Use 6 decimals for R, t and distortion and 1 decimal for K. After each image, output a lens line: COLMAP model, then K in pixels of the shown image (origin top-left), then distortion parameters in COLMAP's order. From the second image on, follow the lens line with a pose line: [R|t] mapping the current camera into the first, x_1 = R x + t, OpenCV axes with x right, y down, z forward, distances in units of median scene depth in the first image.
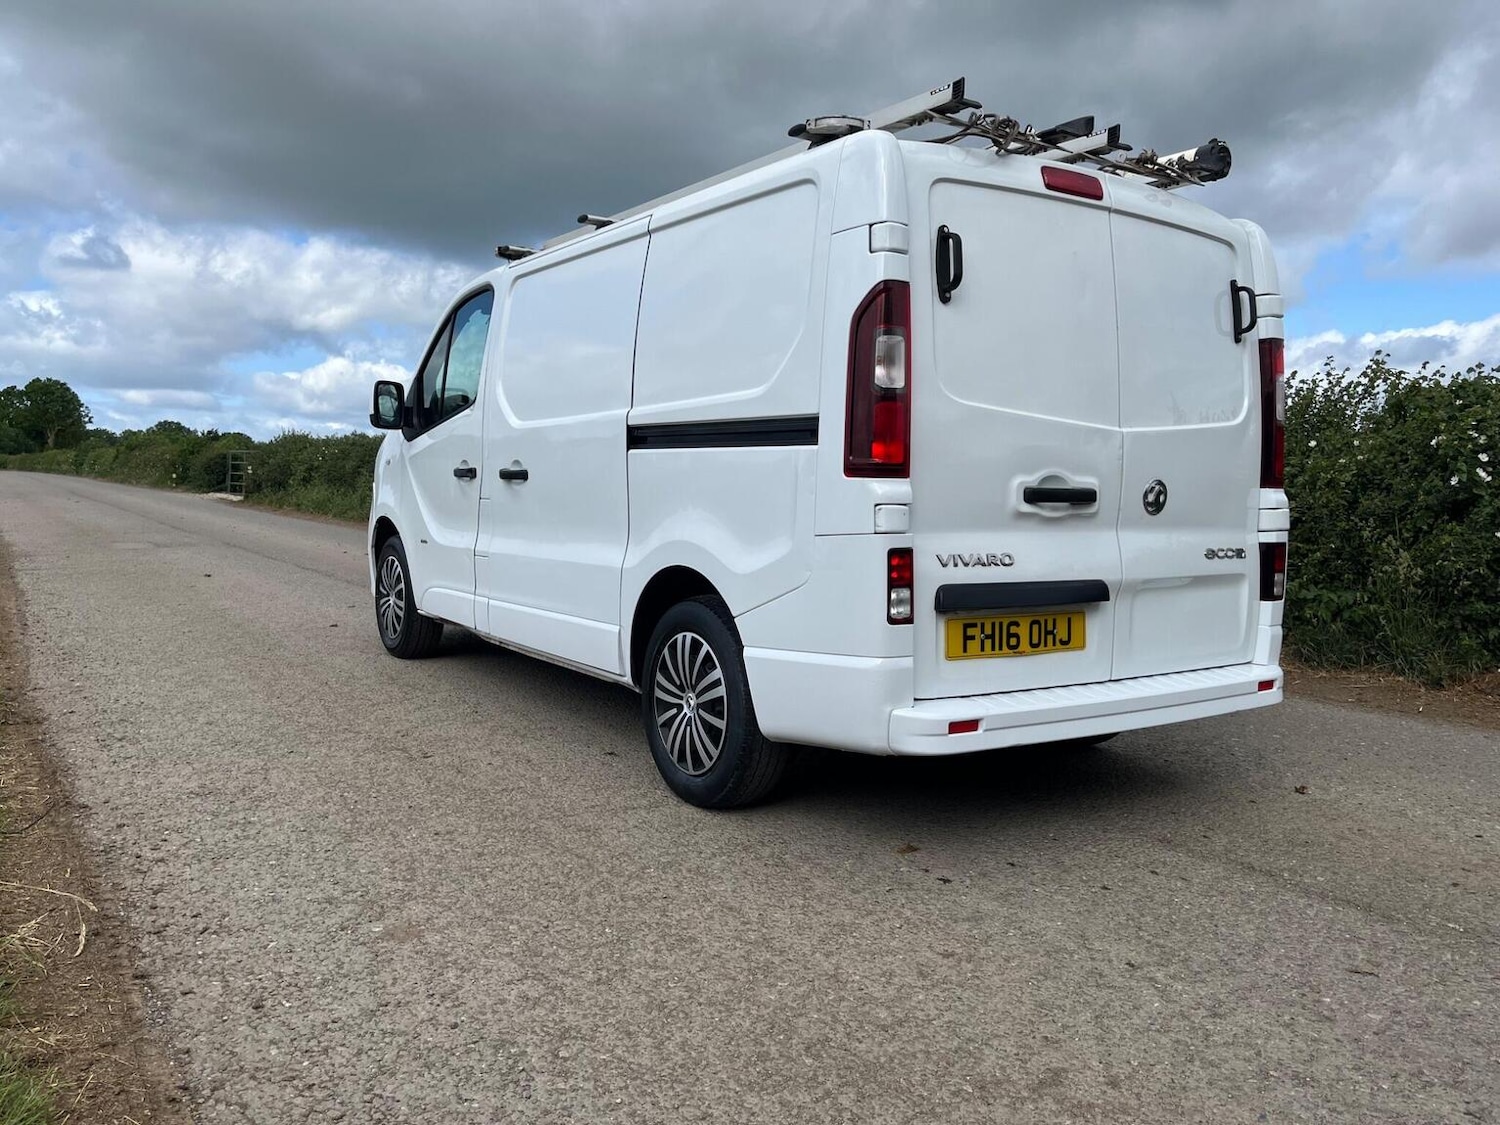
lens RADIAL K [[1129.7, 0, 746.5], [0, 1129.7, 555.1], [0, 0, 1]] dist [0.062202, -0.096472]
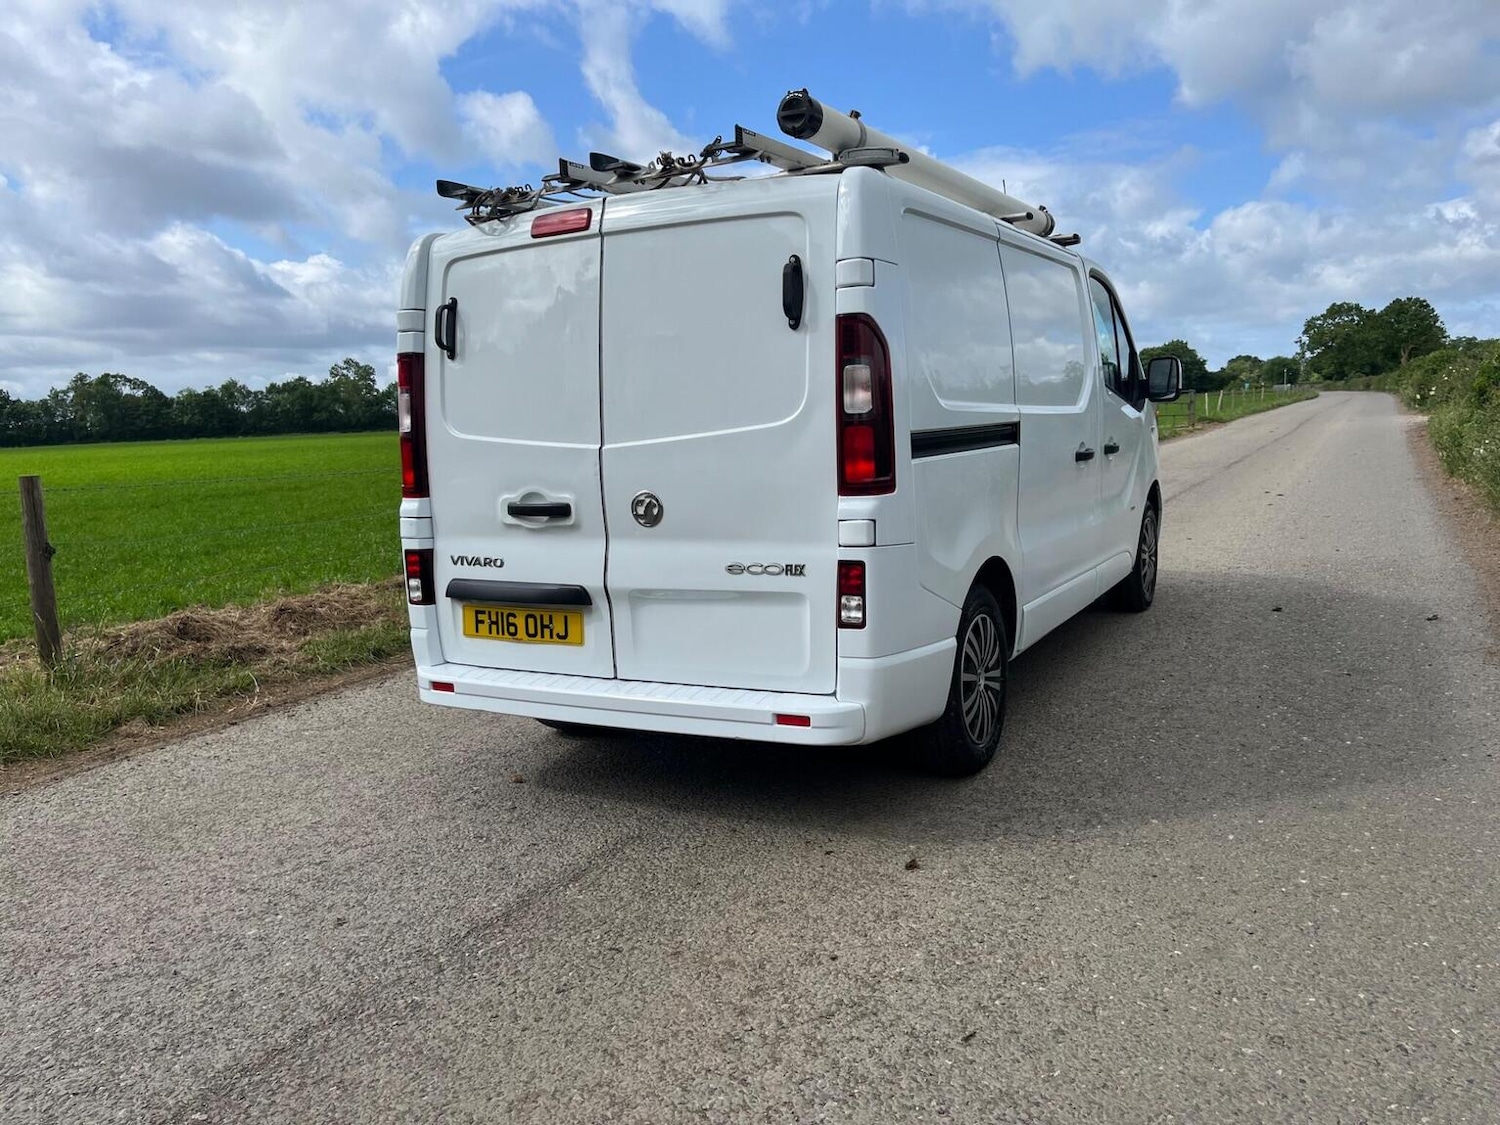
lens RADIAL K [[1134.5, 0, 758.7], [0, 1134.5, 569.4], [0, 0, 1]] dist [0.064243, -0.103845]
pose [[0.465265, 0.076651, -0.881846, 1.364062], [-0.000843, 0.996282, 0.086153, -0.088867], [0.885171, -0.039341, 0.463600, 0.640979]]
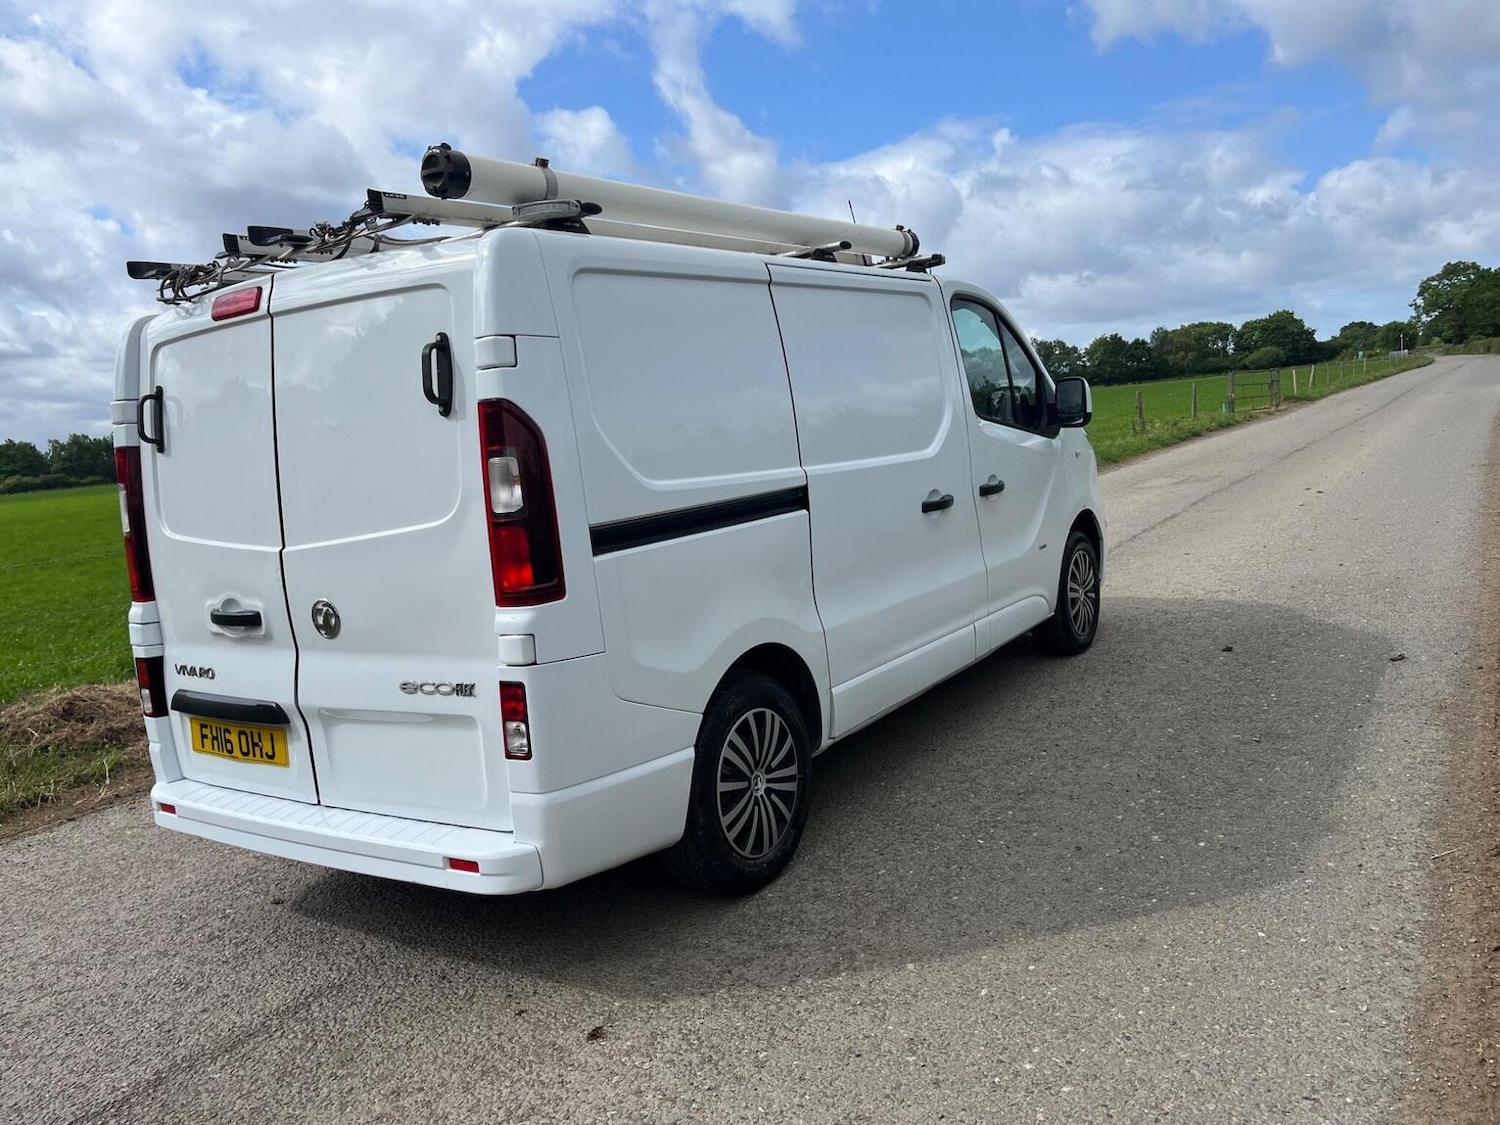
lens RADIAL K [[1136.9, 0, 750.0], [0, 1136.9, 562.5], [0, 0, 1]] dist [0.078067, -0.120715]
pose [[0.380712, 0.055162, -0.923047, 1.387181], [0.047740, 0.995715, 0.079195, -0.159187], [0.923461, -0.074217, 0.376447, 1.012635]]
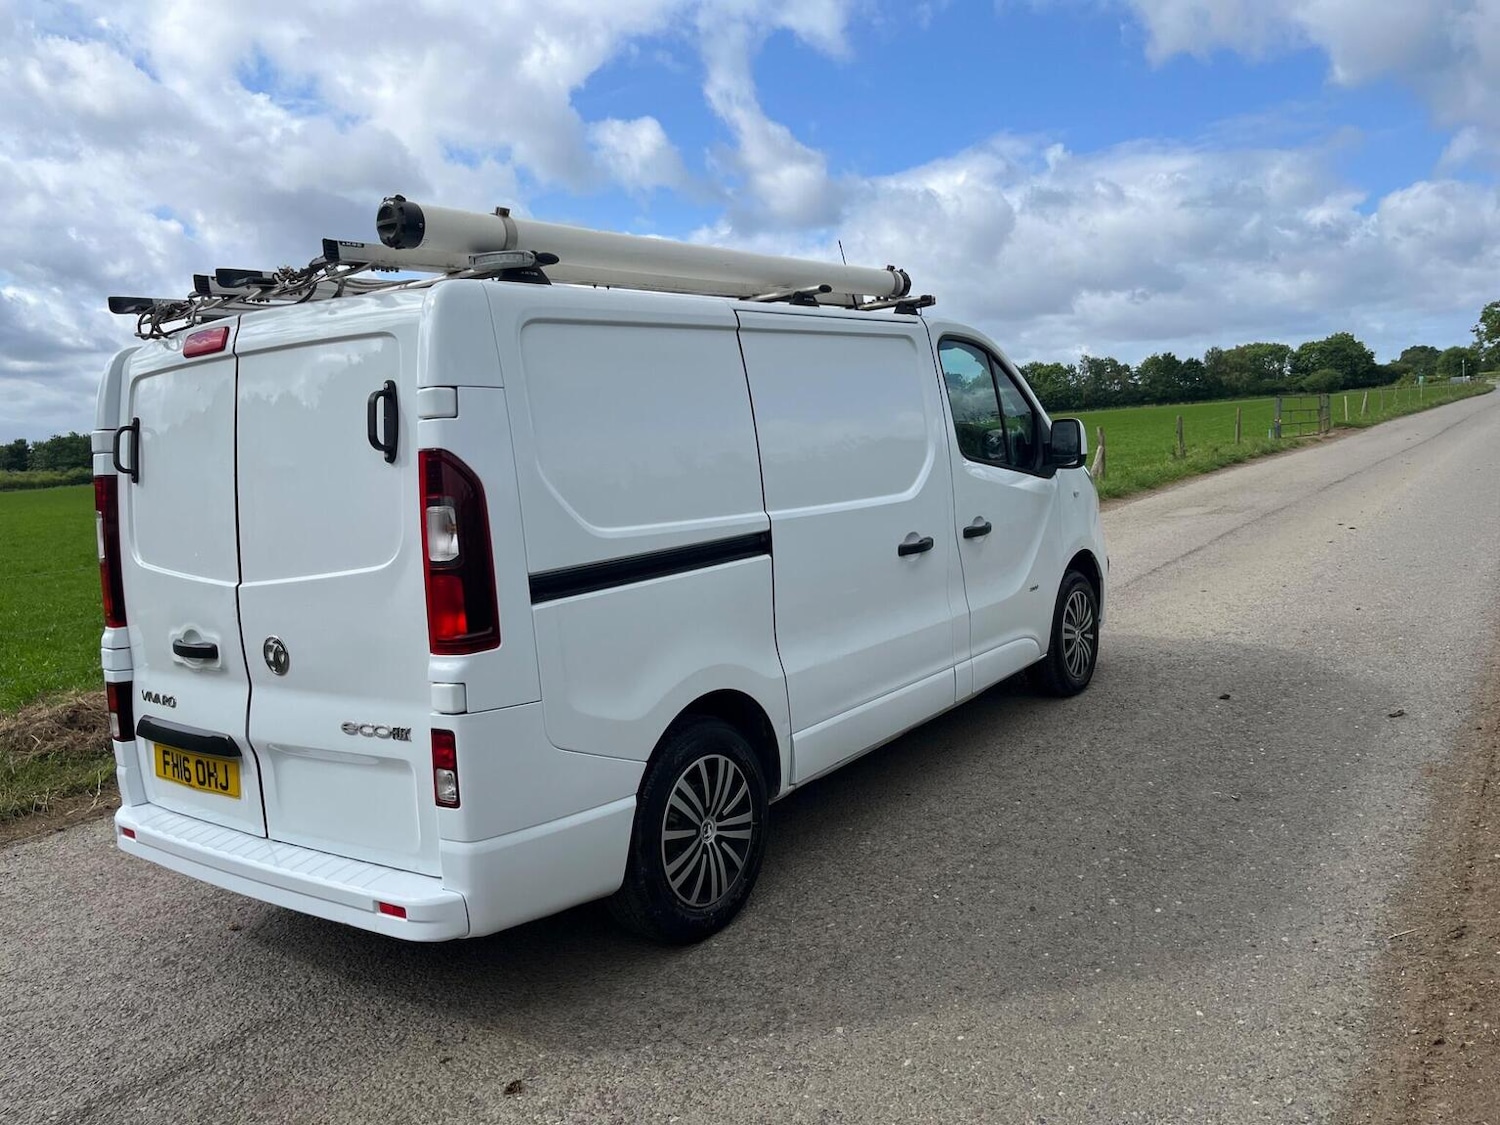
lens RADIAL K [[1141.1, 0, 747.1], [0, 1141.1, 550.1], [0, 0, 1]] dist [0.078244, -0.117970]
pose [[0.342802, 0.047746, -0.938194, 1.416266], [0.021971, 0.998027, 0.058819, -0.190878], [0.939151, -0.040777, 0.341076, 1.087589]]
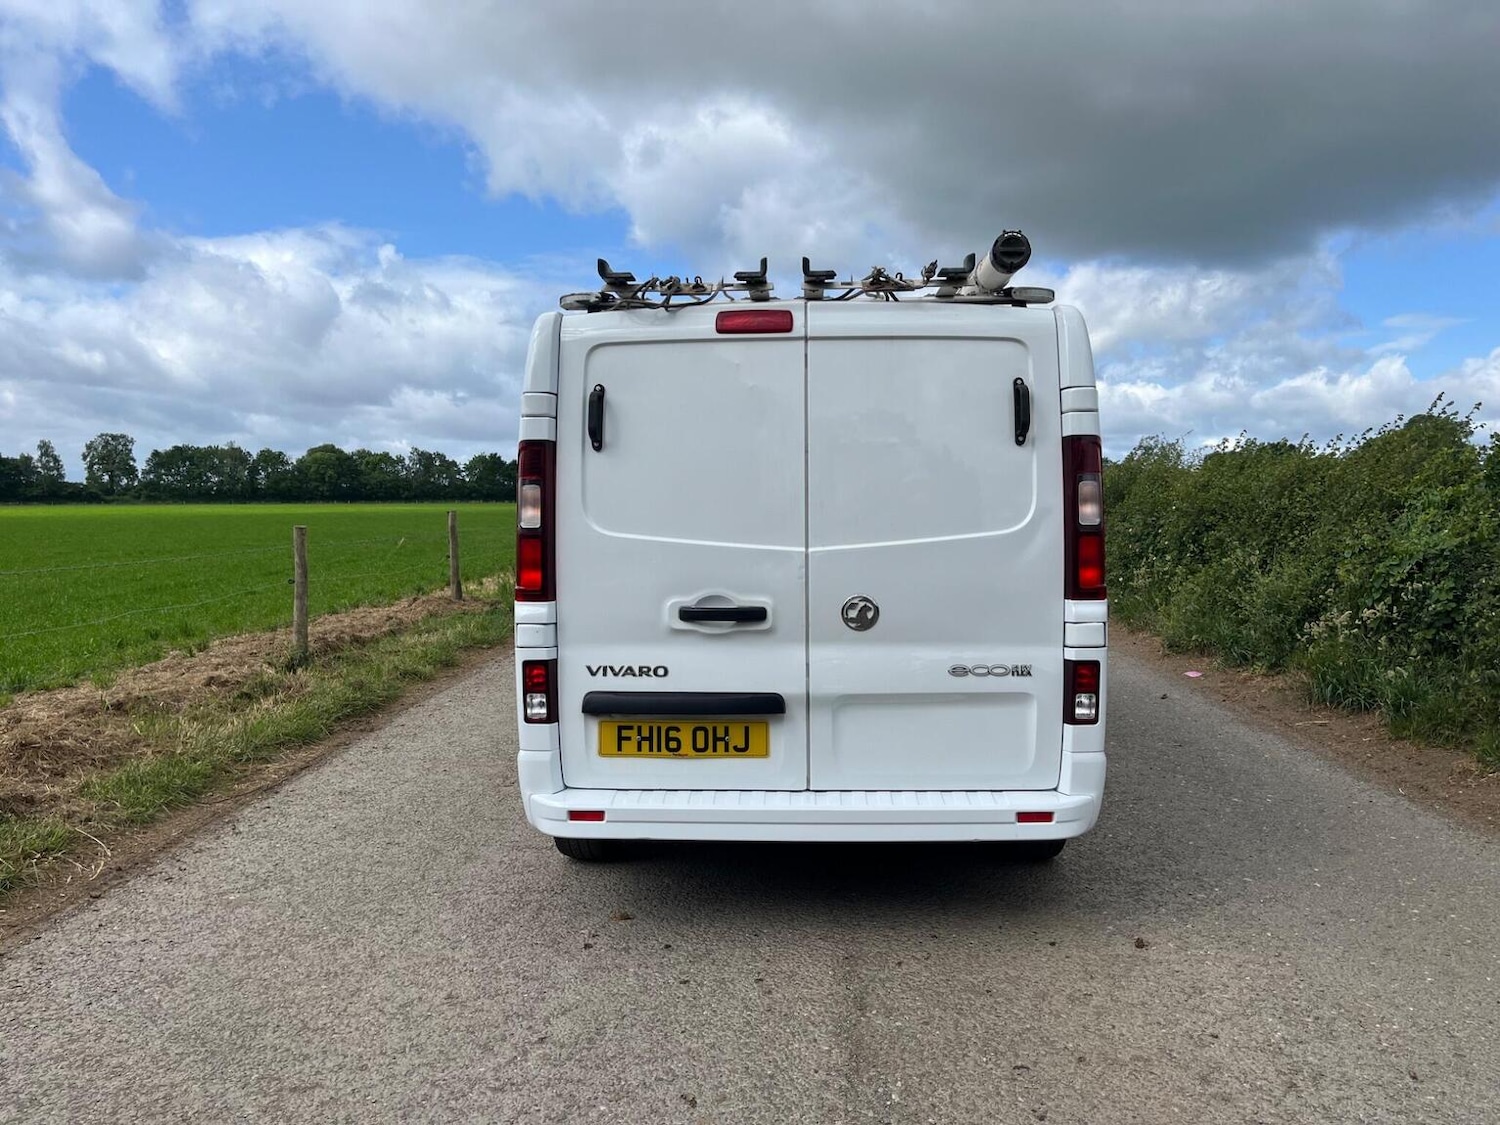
lens RADIAL K [[1123.9, 0, 754.1], [0, 1123.9, 565.1], [0, 0, 1]] dist [0.081474, -0.124716]
pose [[0.813044, 0.005684, -0.582174, 0.901093], [-0.012054, 0.999902, -0.007071, -0.089231], [0.582077, 0.012767, 0.813033, 0.137495]]
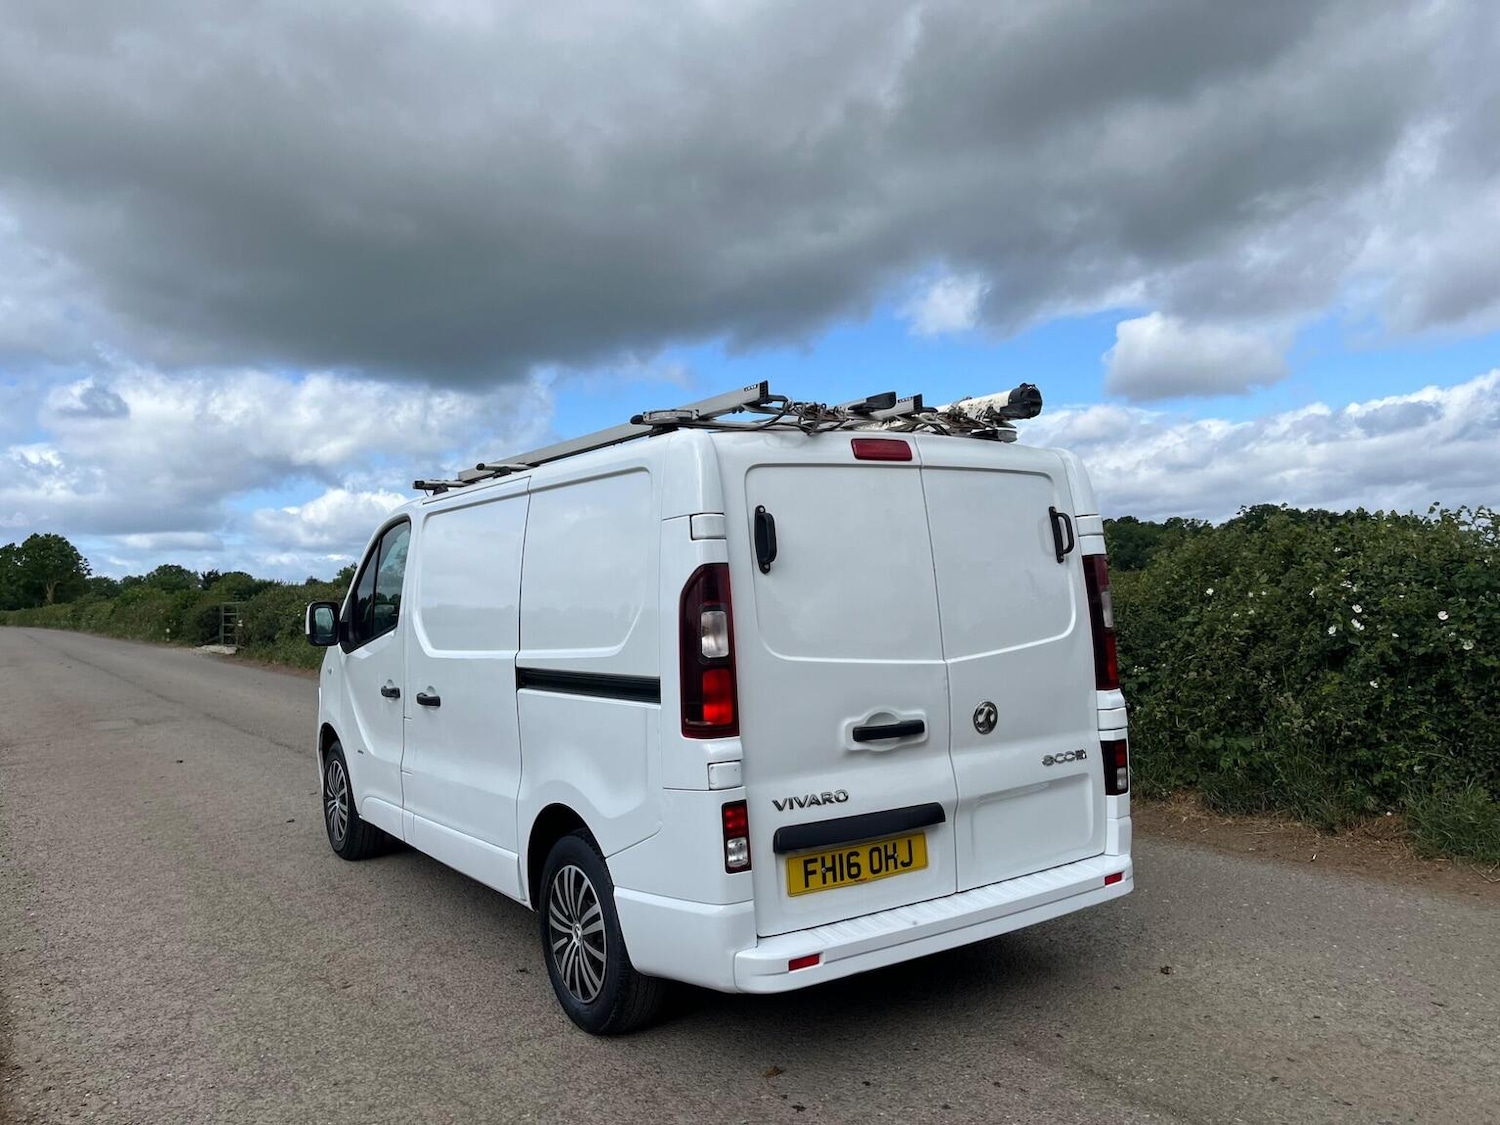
lens RADIAL K [[1123.9, 0, 754.1], [0, 1123.9, 565.1], [0, 0, 1]] dist [0.081474, -0.124716]
pose [[0.998025, -0.062376, 0.007443, 0.142593], [0.062782, 0.994446, -0.084469, -0.124887], [-0.002133, 0.084770, 0.996398, -0.105960]]
